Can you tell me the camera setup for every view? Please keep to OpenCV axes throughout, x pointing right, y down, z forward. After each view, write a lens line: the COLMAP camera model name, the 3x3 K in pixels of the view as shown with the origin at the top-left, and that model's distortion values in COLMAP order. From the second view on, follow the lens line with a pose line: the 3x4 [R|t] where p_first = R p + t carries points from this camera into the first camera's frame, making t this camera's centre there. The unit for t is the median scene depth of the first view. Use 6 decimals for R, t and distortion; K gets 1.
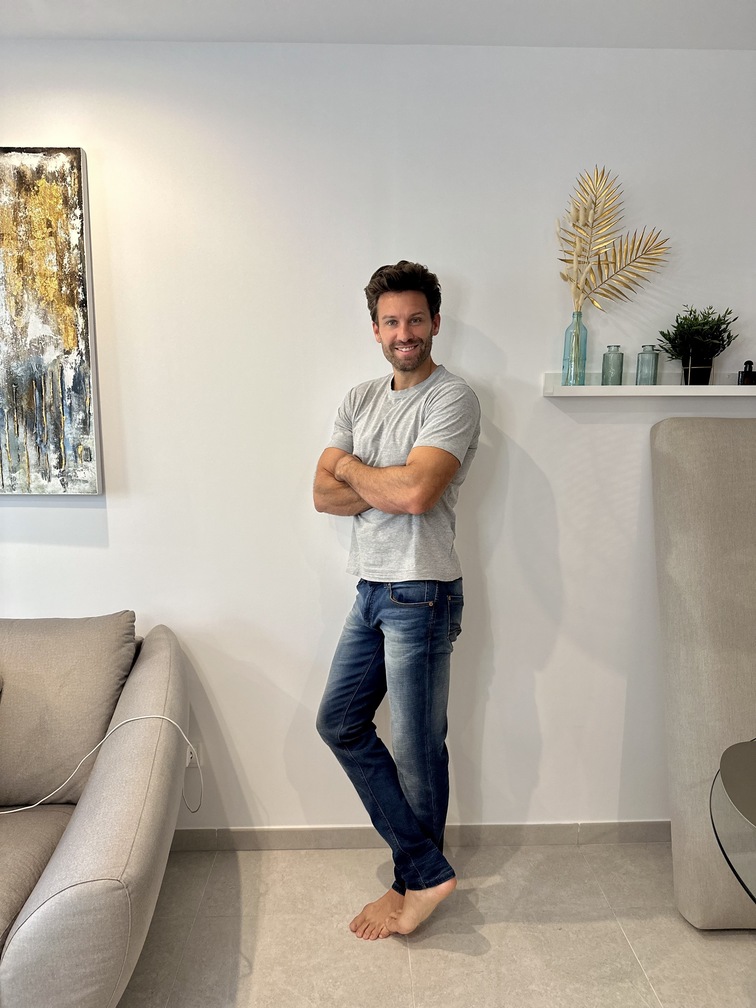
lens RADIAL K [[732.0, 0, 378.7], [0, 732.0, 508.3], [0, 0, 1]] dist [0.015485, 0.000879]
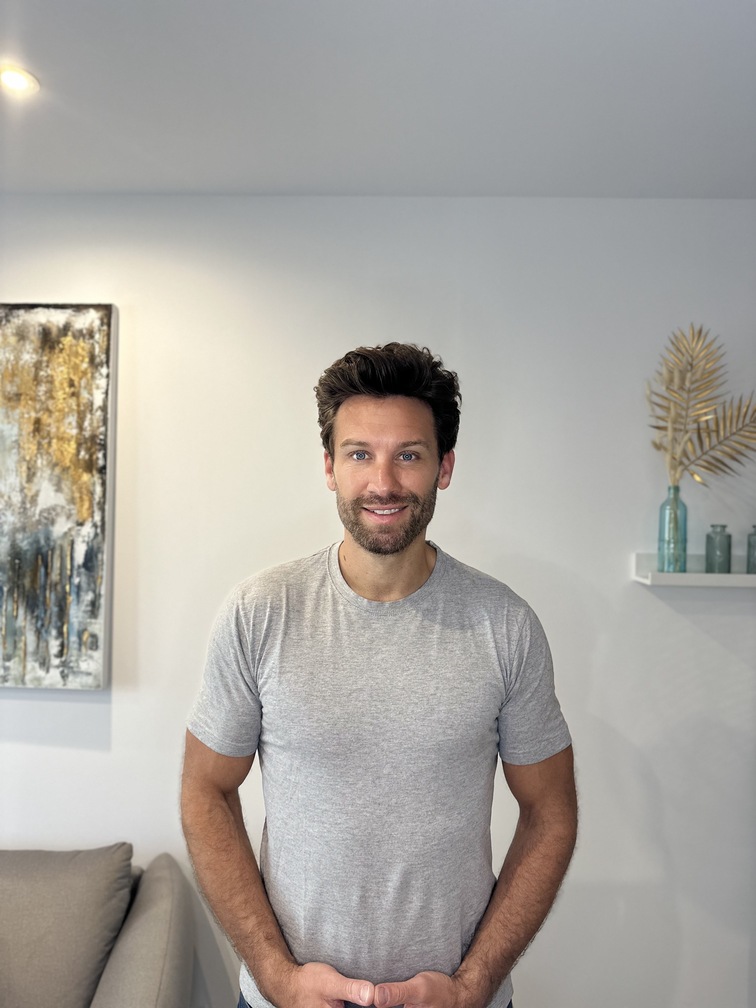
lens RADIAL K [[732.0, 0, 377.3], [0, 732.0, 503.7], [0, 0, 1]] dist [0.015485, 0.000879]
pose [[0.998551, 0.016970, -0.051061, -0.027760], [-0.024259, 0.989029, -0.145716, -0.117912], [0.048028, 0.146744, 0.988008, 0.152659]]
